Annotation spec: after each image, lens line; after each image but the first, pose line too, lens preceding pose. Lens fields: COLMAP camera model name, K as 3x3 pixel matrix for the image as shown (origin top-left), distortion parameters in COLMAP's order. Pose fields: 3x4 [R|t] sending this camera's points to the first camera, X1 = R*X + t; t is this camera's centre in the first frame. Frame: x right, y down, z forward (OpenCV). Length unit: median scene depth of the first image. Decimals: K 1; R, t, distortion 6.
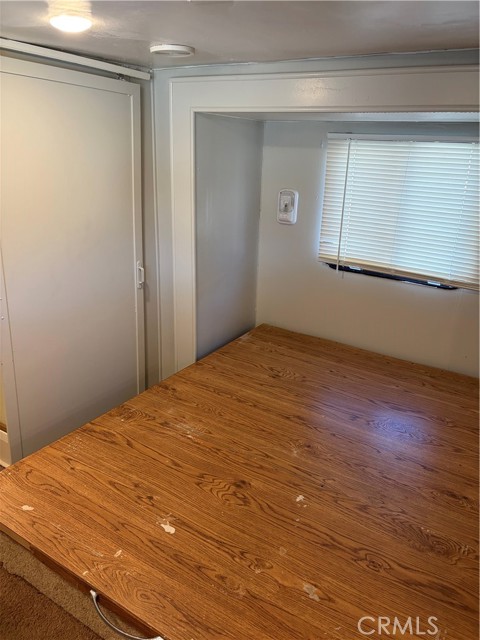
lens RADIAL K [[483.0, 0, 240.0], [0, 483.0, 320.0], [0, 0, 1]] dist [0.060016, -0.073082]
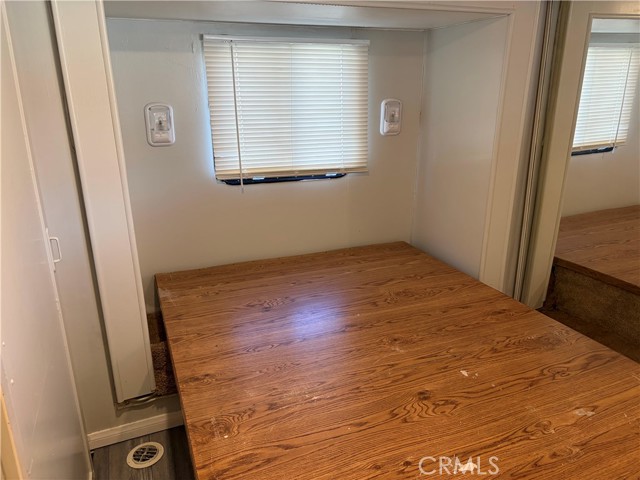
lens RADIAL K [[483.0, 0, 320.0], [0, 483.0, 240.0], [0, 0, 1]] dist [0.060016, -0.073082]
pose [[0.580991, -0.290761, 0.760202, -0.492561], [0.310170, 0.942627, 0.123484, -0.078214], [-0.752491, 0.164049, 0.637844, 0.346031]]
